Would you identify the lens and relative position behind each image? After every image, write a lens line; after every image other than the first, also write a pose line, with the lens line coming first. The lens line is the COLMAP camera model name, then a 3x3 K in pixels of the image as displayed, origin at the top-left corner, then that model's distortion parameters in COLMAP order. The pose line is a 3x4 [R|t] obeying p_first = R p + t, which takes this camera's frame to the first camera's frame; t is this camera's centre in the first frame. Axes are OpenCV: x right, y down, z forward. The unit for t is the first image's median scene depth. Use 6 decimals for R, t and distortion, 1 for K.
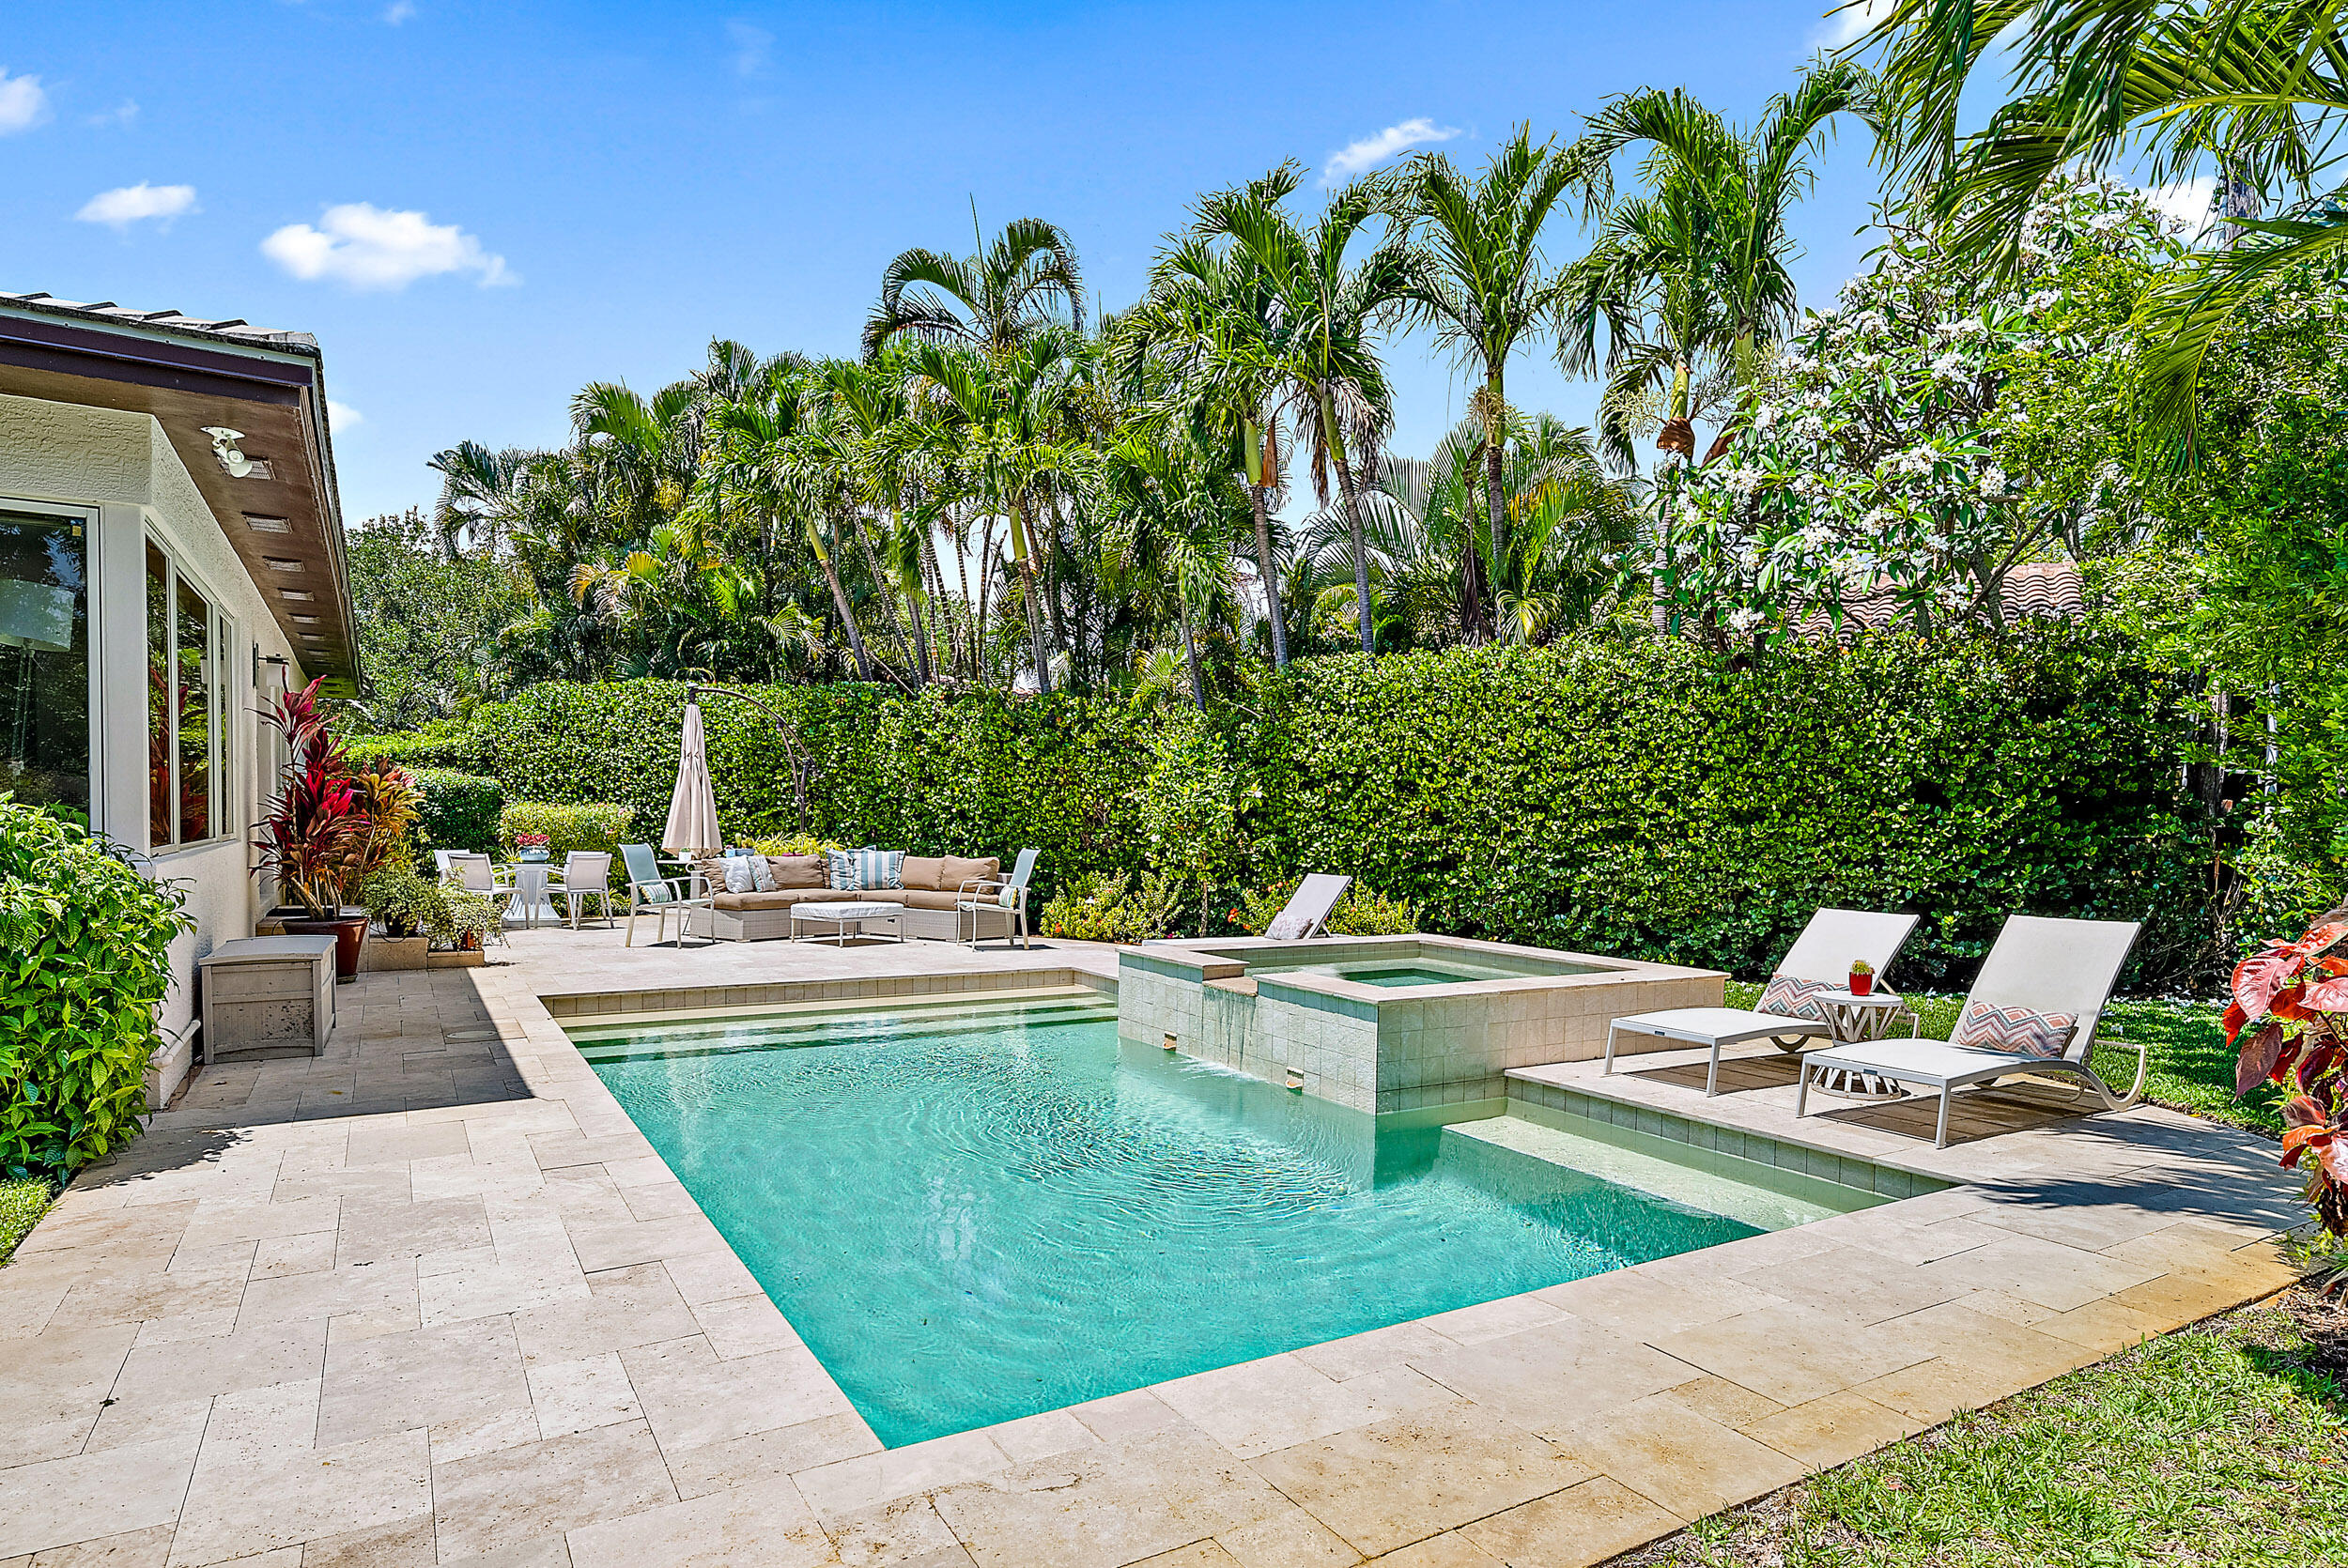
lens RADIAL K [[1301.0, 0, 1182.7], [0, 1301.0, 846.6], [0, 0, 1]] dist [0.008321, -0.001876]
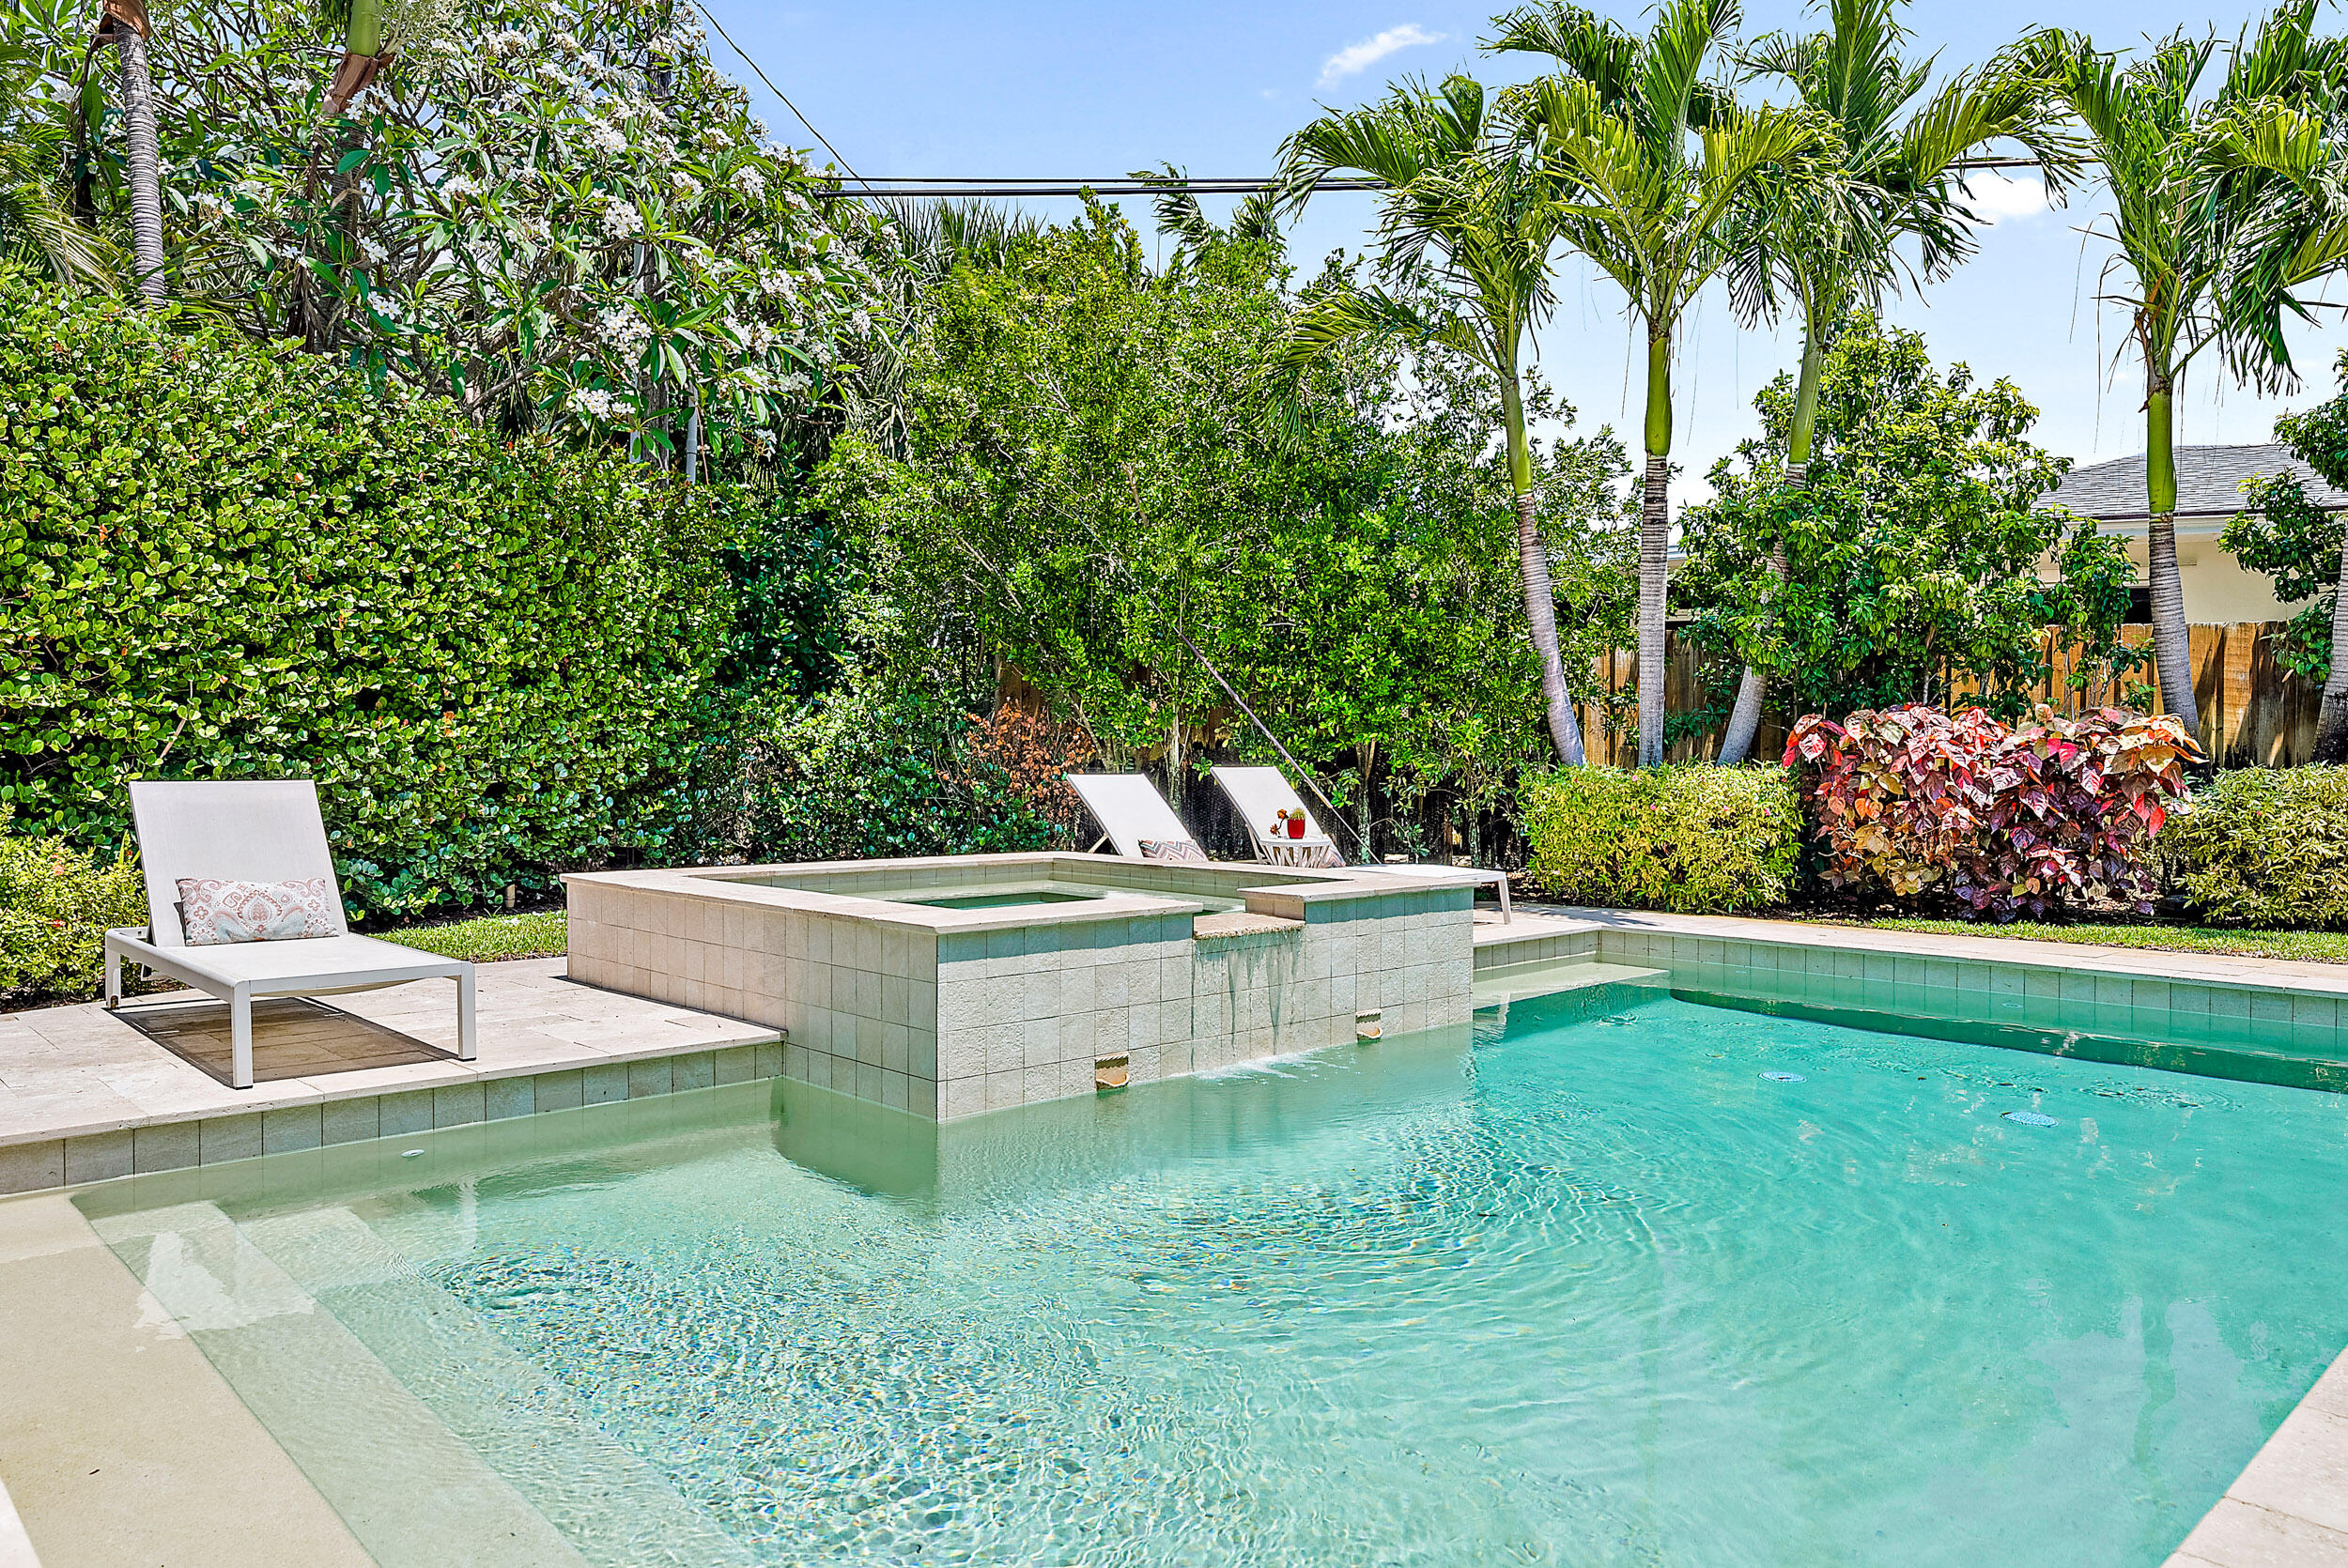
lens RADIAL K [[1567.0, 0, 1174.0], [0, 1567.0, 784.0], [0, 0, 1]] dist [-0.000644, -0.000123]
pose [[-0.207210, -0.029679, 0.977846, -0.722076], [0.017513, 0.999267, 0.034040, 0.017659], [-0.978140, 0.024179, -0.206539, 1.283019]]
